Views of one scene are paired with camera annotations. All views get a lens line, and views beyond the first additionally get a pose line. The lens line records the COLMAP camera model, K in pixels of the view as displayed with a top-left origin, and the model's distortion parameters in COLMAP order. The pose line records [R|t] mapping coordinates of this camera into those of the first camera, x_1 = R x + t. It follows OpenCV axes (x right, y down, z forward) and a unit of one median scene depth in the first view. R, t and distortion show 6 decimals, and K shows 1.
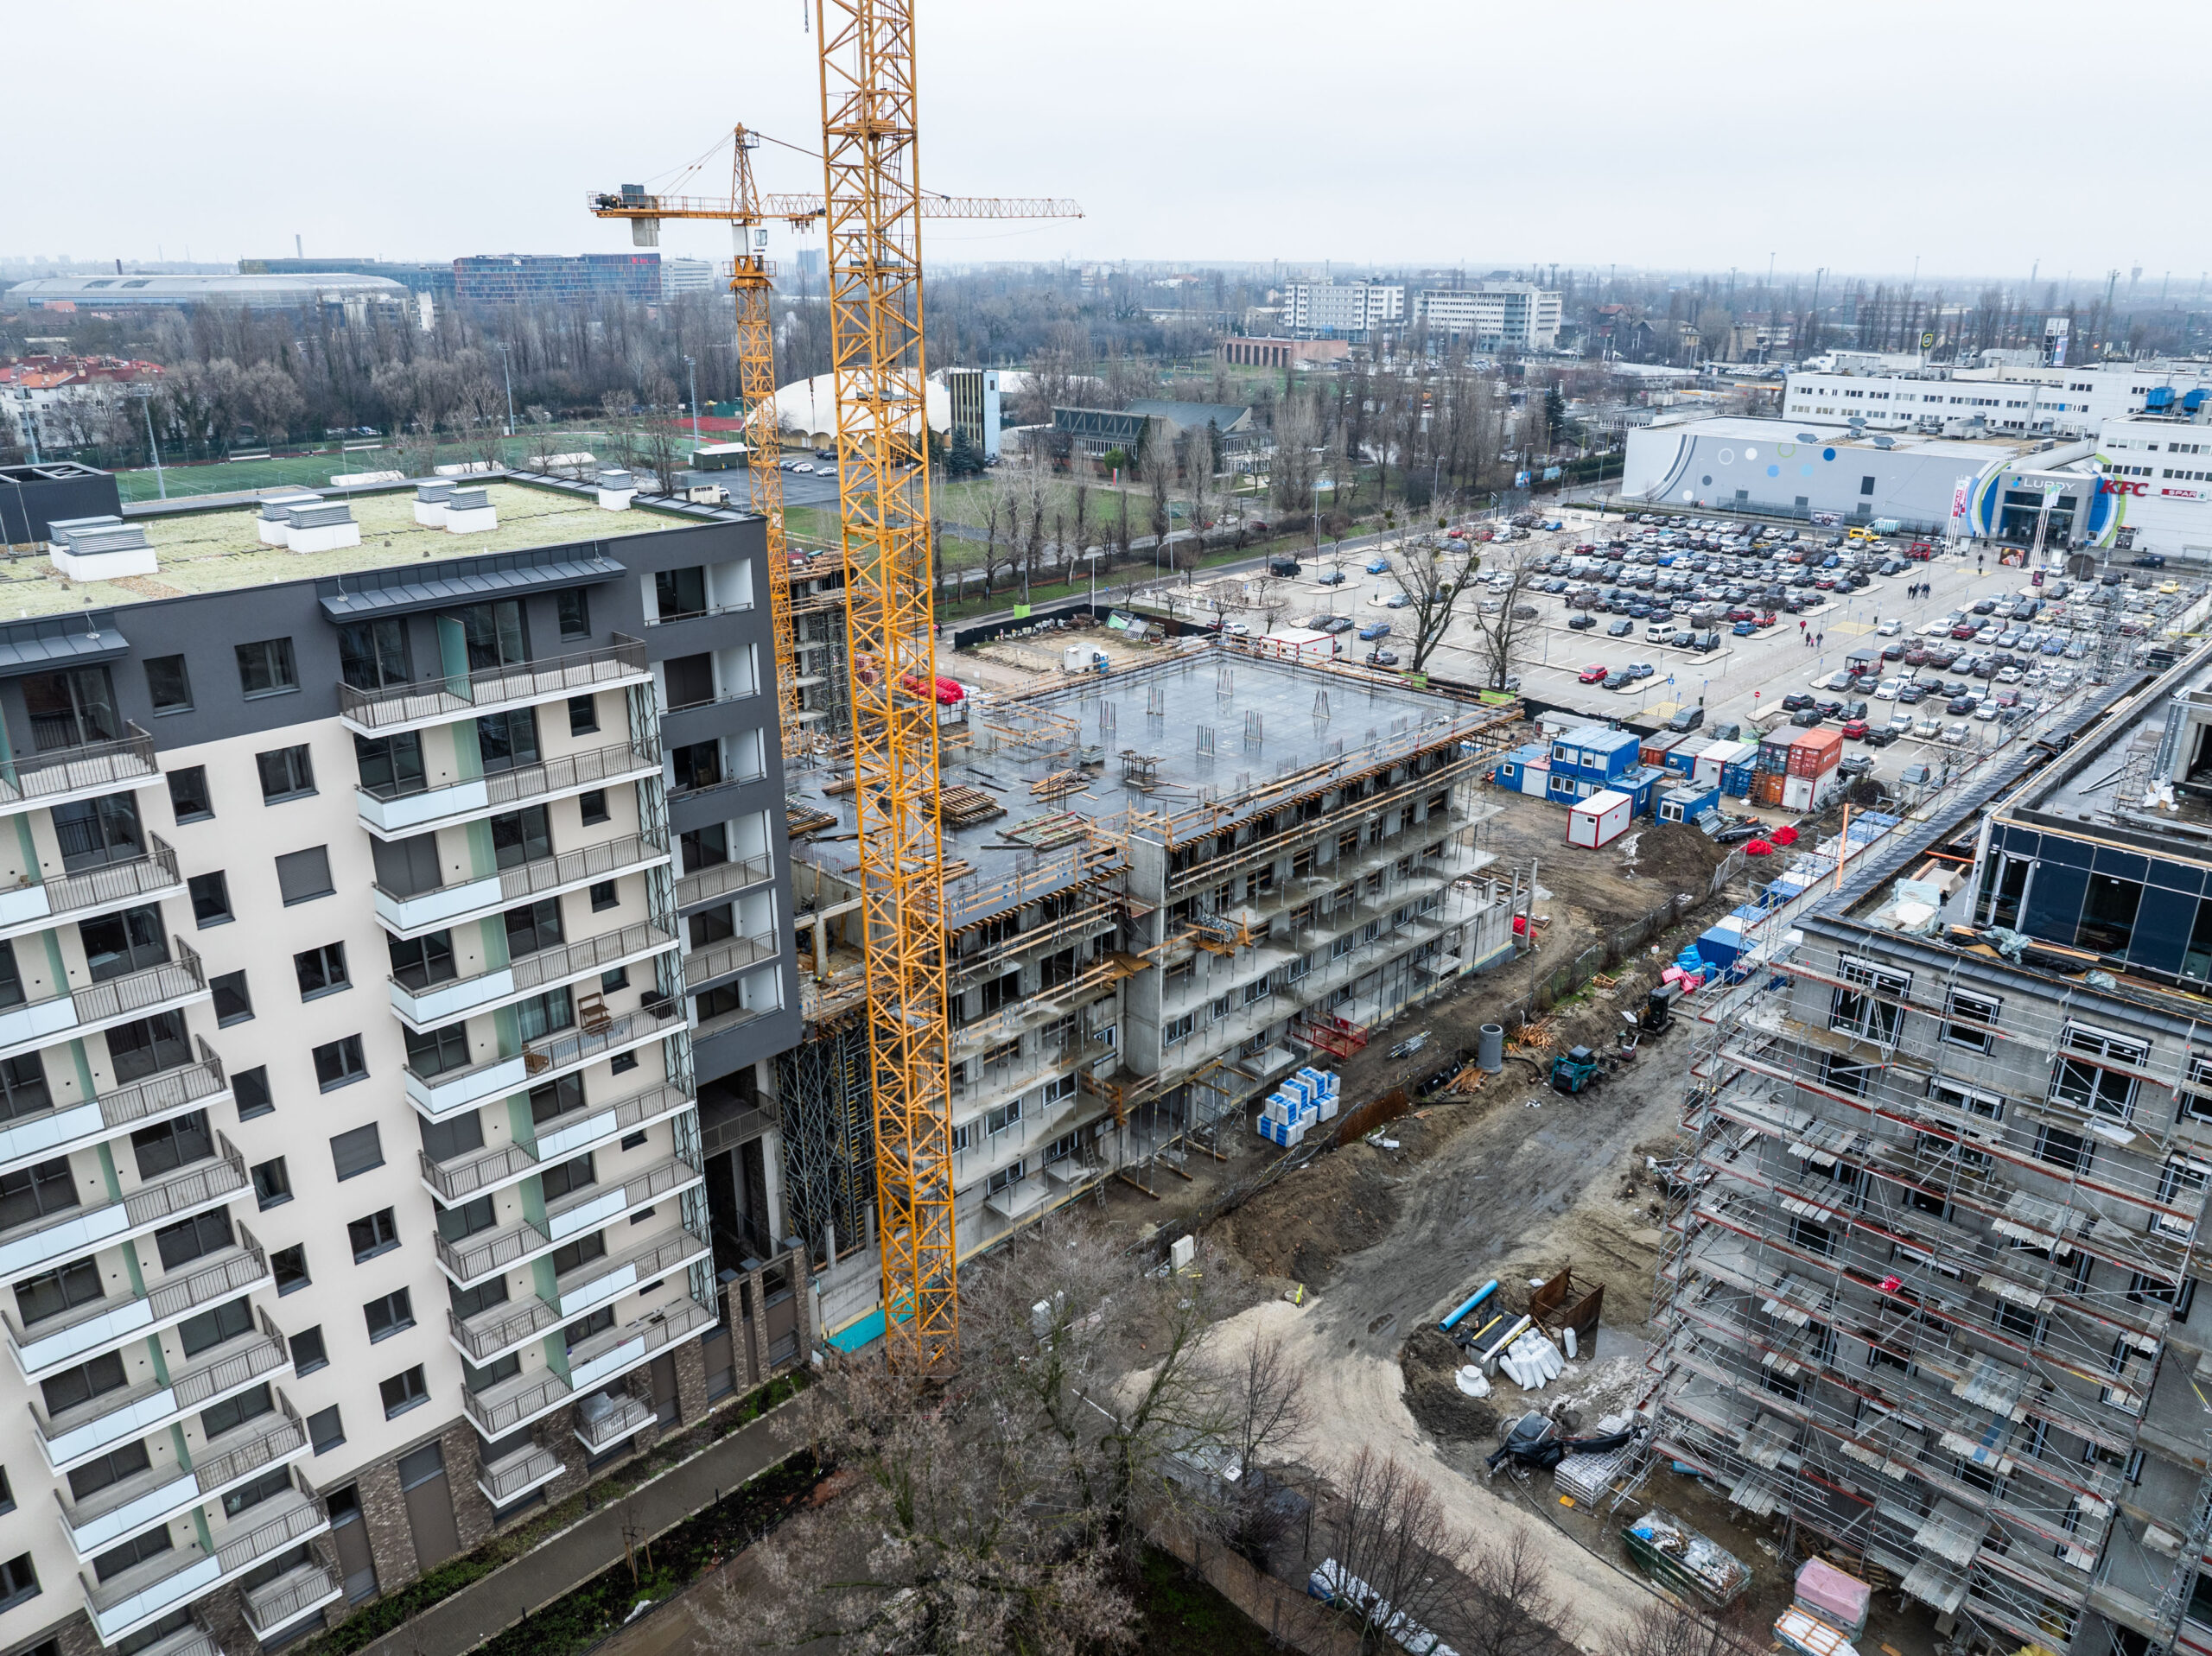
lens RADIAL K [[1553.3, 0, 1105.4], [0, 1553.3, 825.9], [0, 0, 1]] dist [-0.045657, 0.014128]
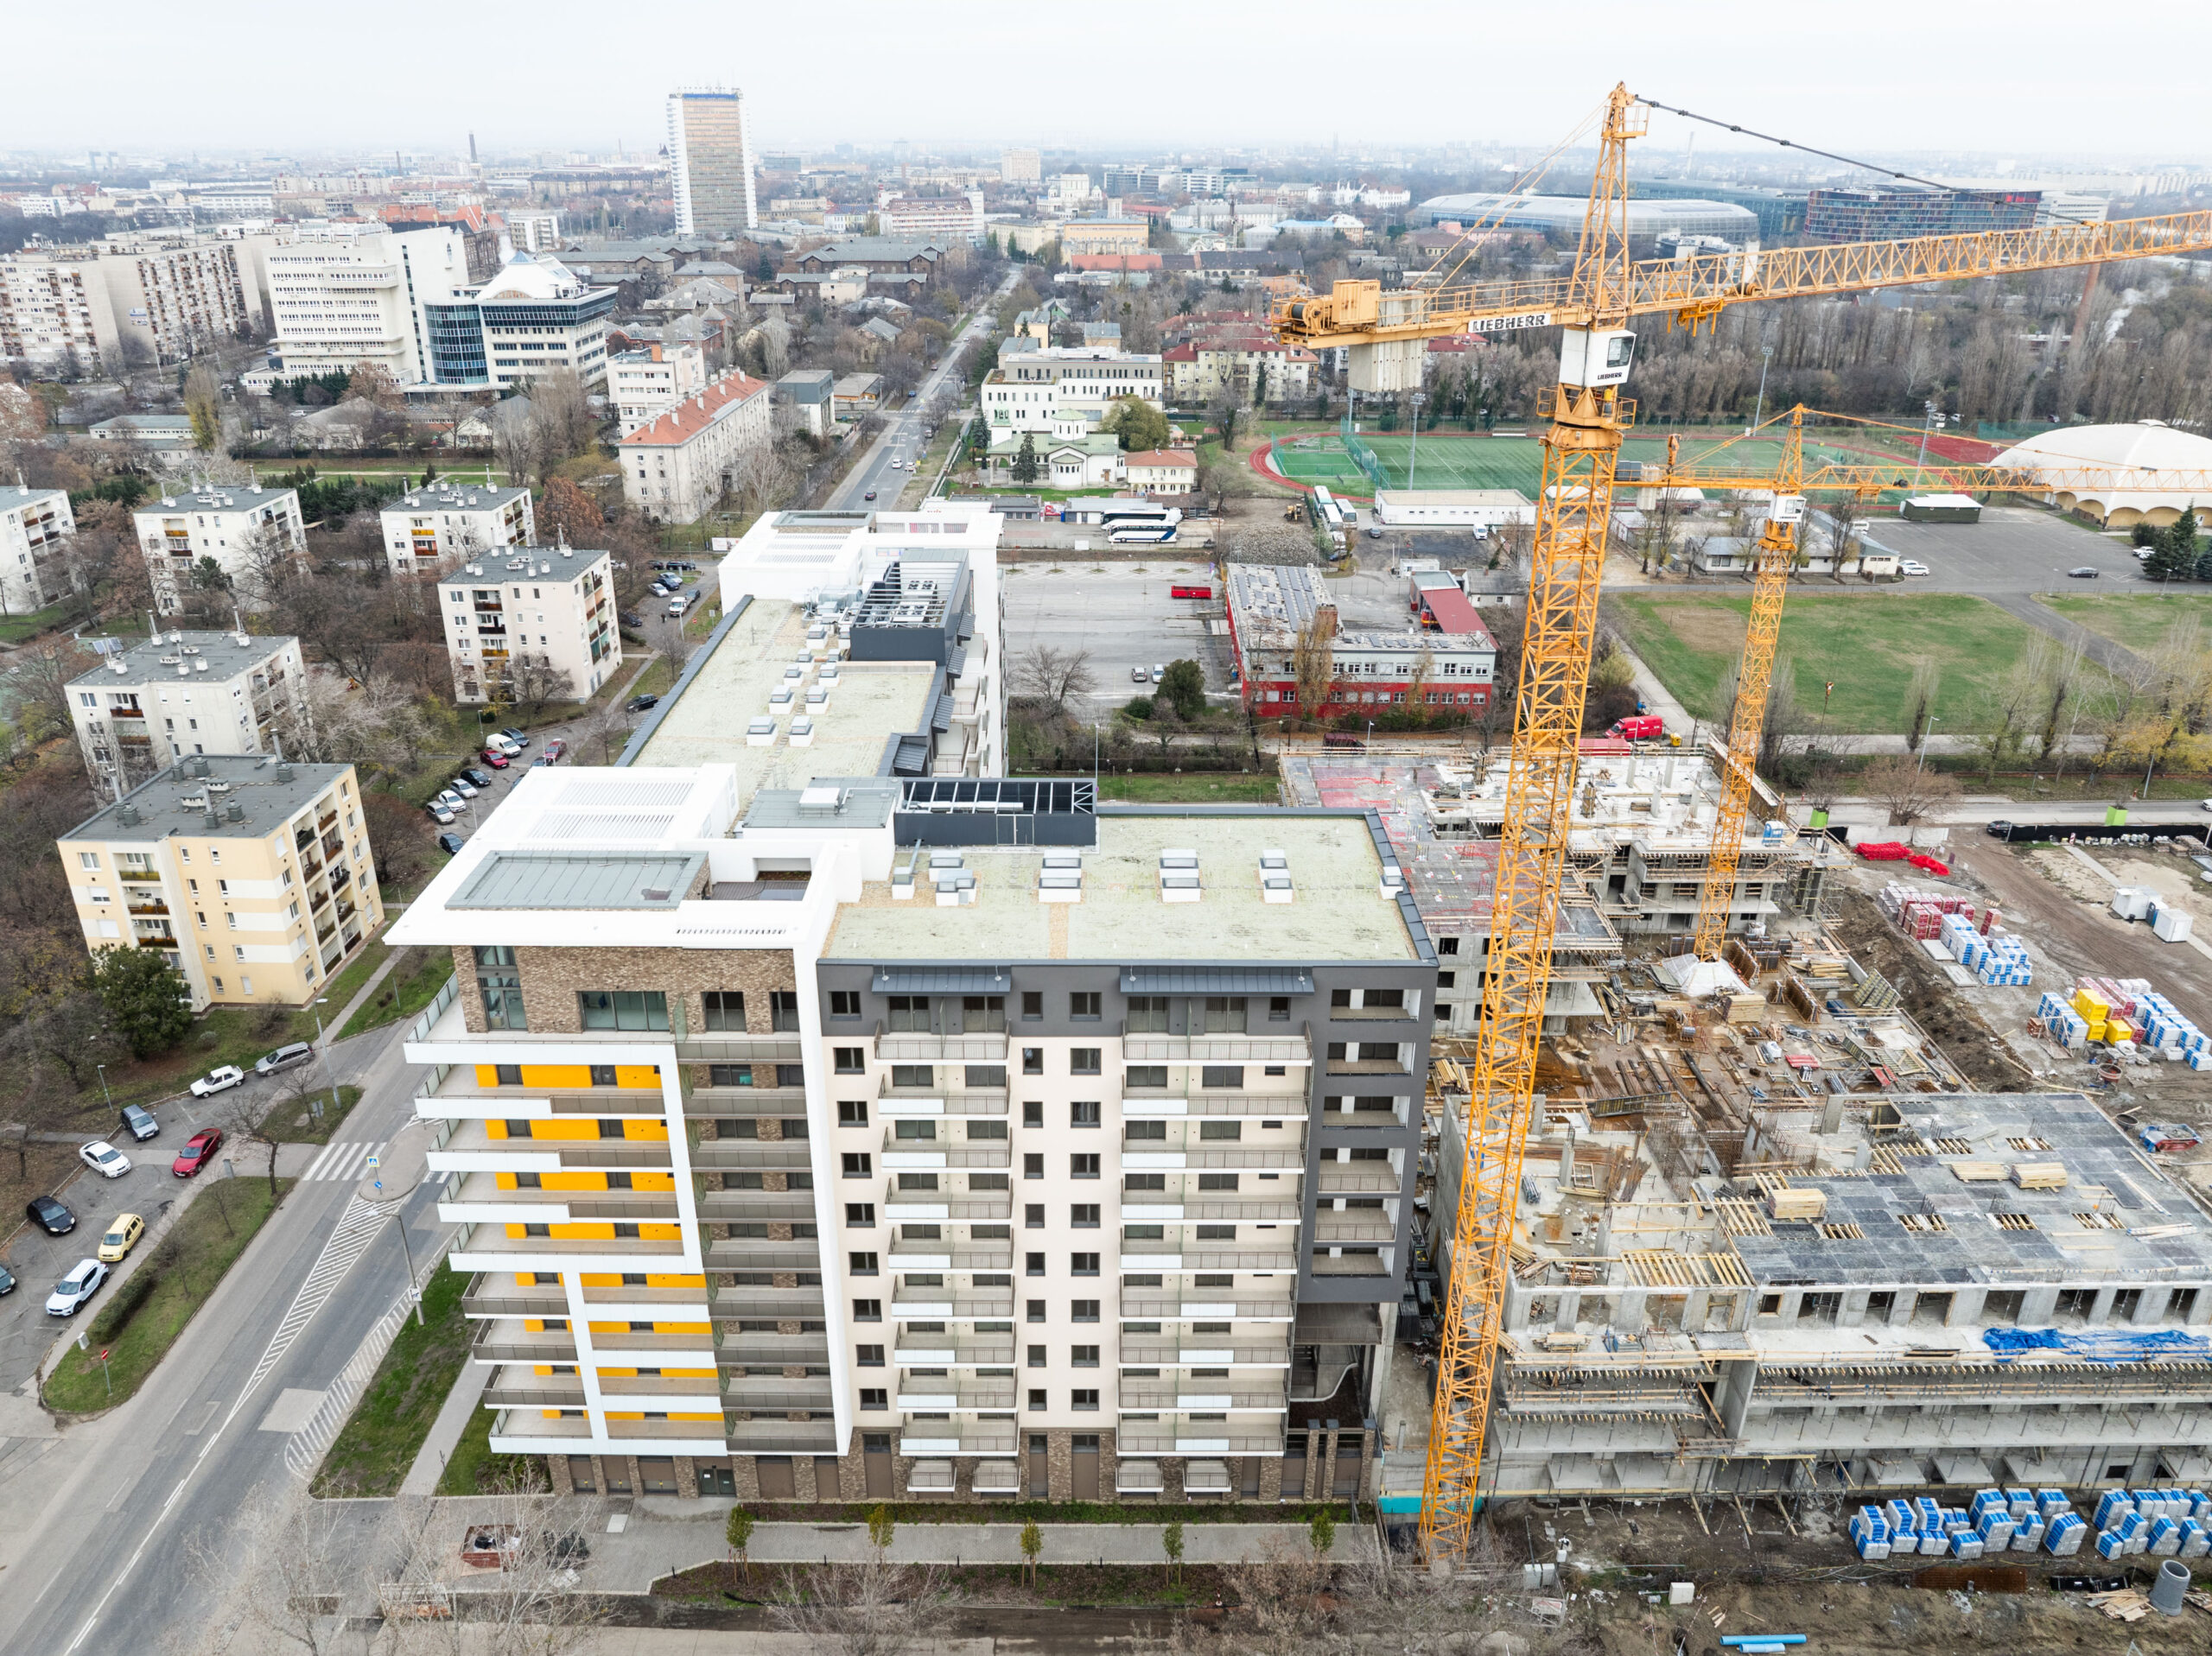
lens RADIAL K [[1552.2, 0, 1106.6], [0, 1552.2, 825.7], [0, 0, 1]] dist [-0.045005, 0.012265]
pose [[0.695812, 0.293349, -0.655585, 0.399390], [-0.248358, 0.954750, 0.163616, -0.427737], [0.673917, 0.048974, 0.737182, -0.197955]]
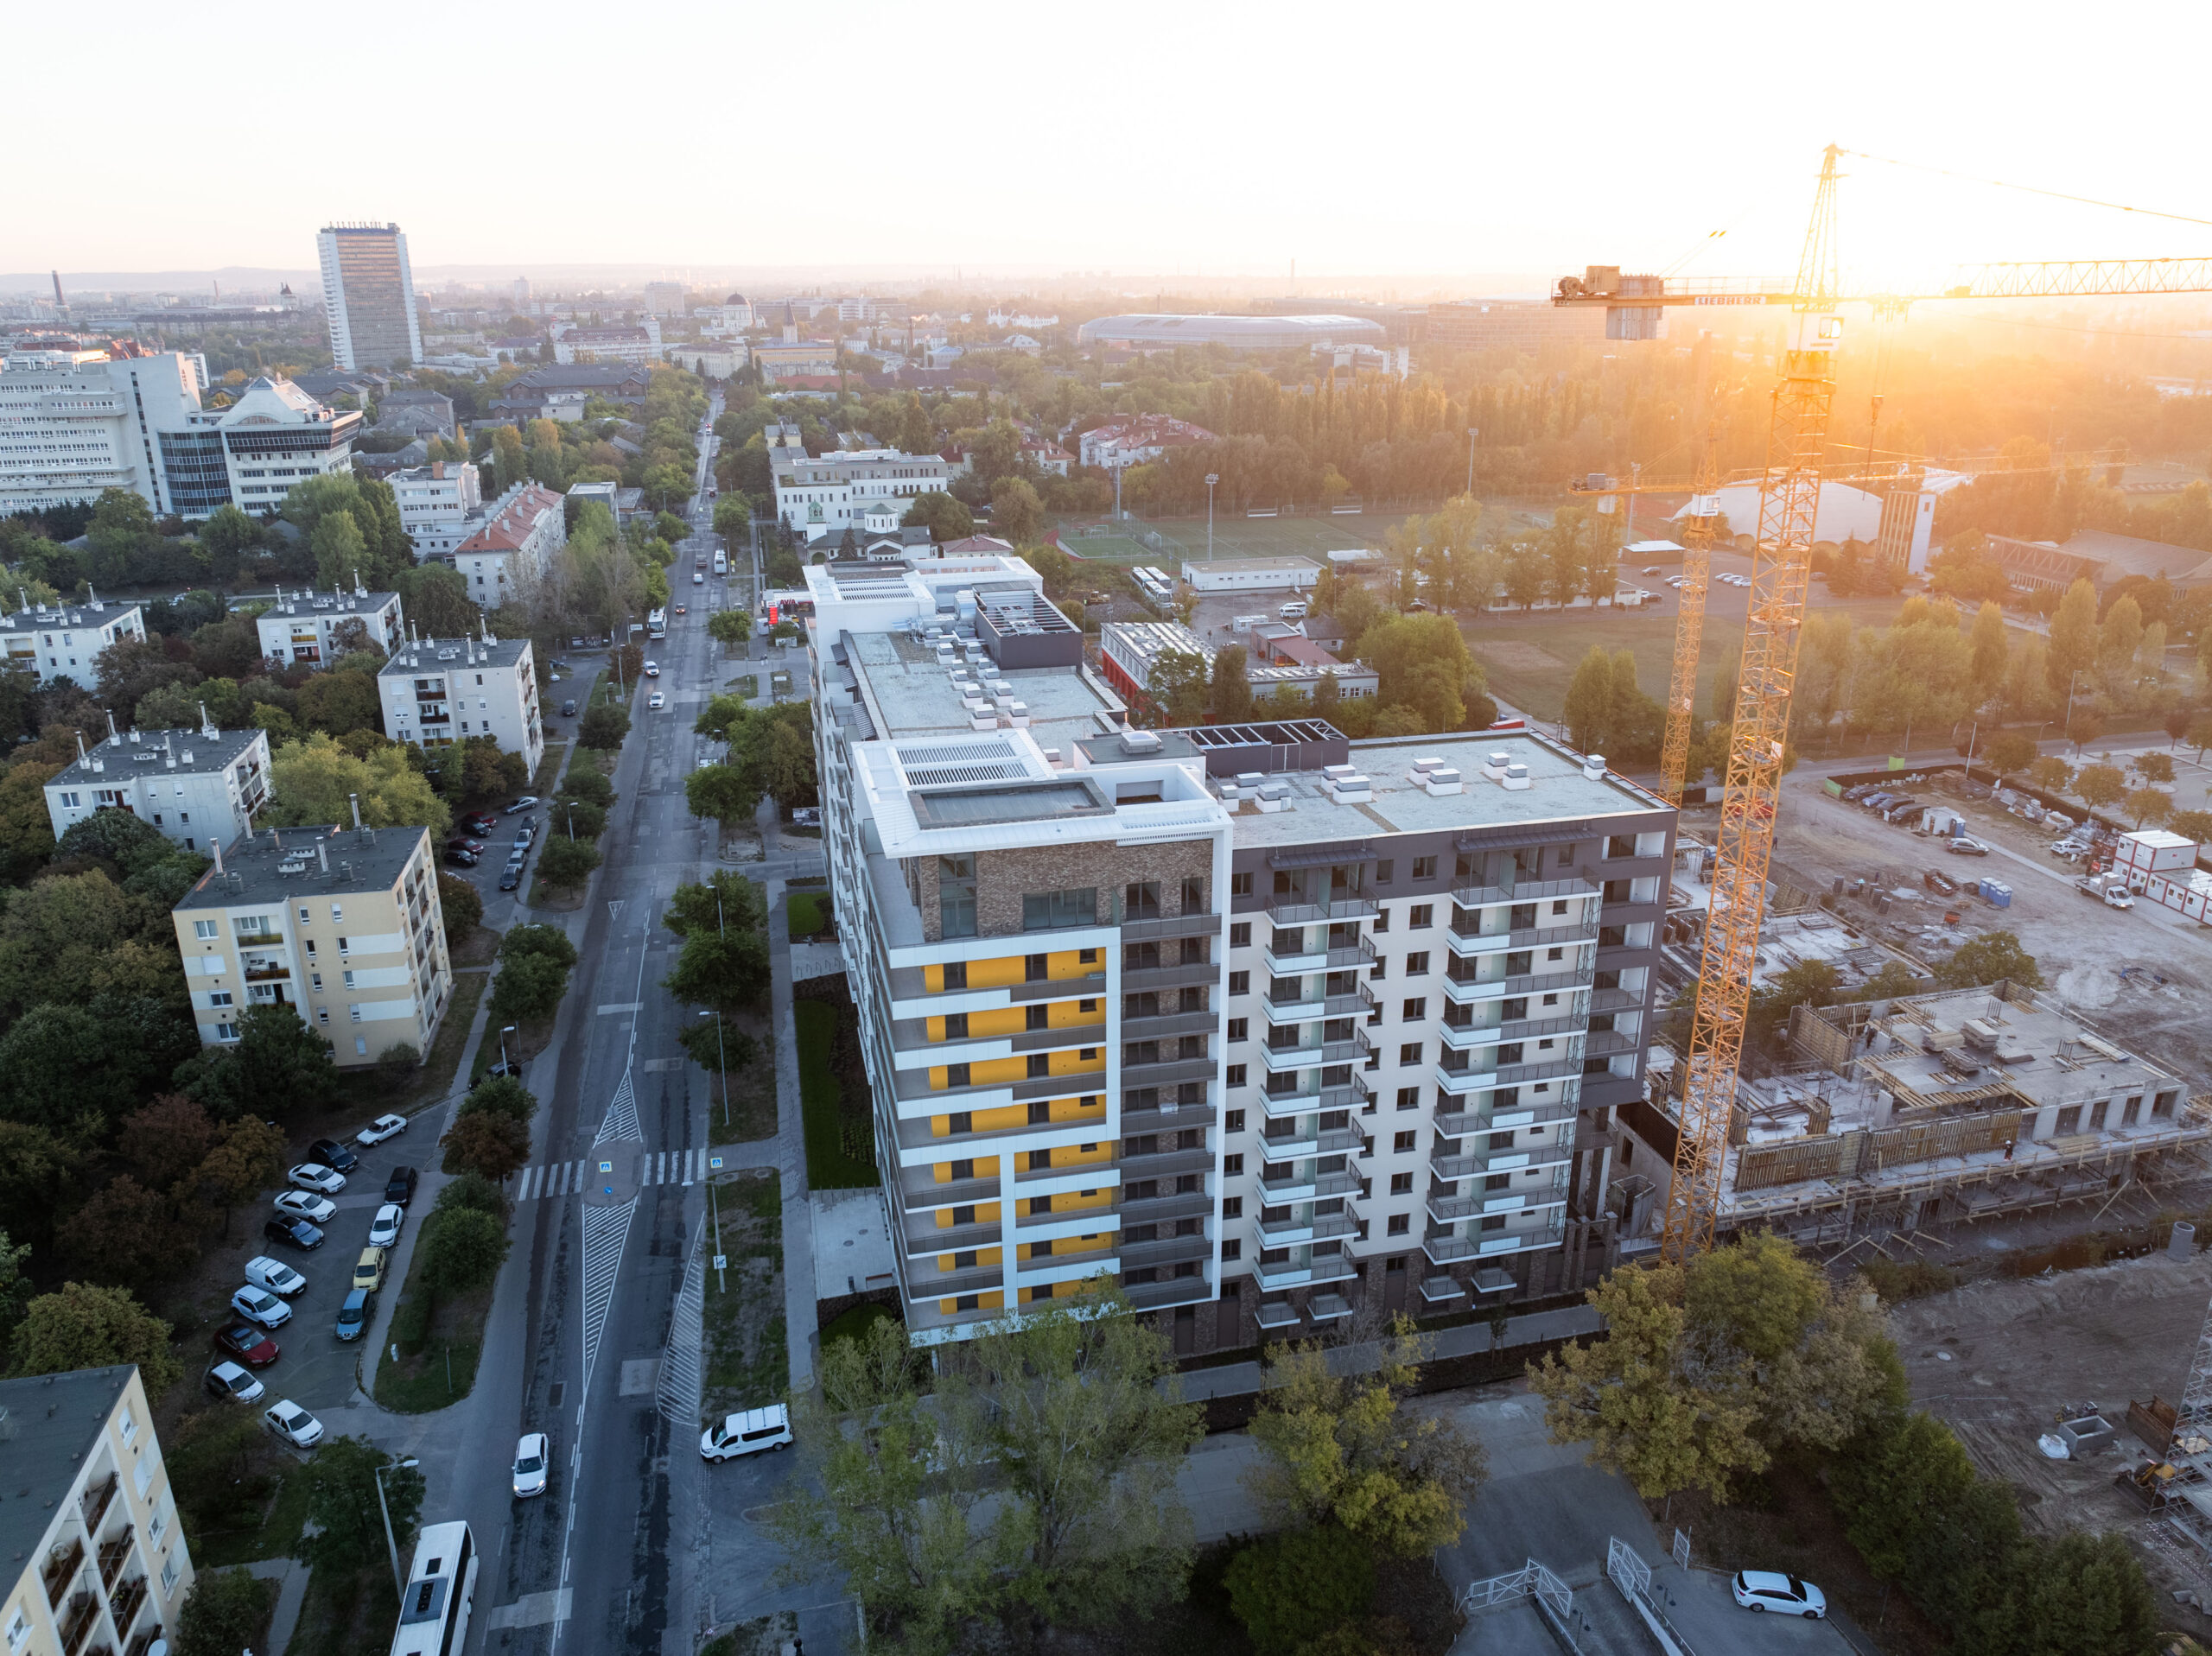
lens RADIAL K [[1554.8, 0, 1106.0], [0, 1554.8, 828.0], [0, 0, 1]] dist [-0.052344, 0.024973]
pose [[0.843176, 0.176844, -0.507721, 0.119251], [-0.179189, 0.982797, 0.044737, -0.128355], [0.506898, 0.053257, 0.860359, -0.789372]]
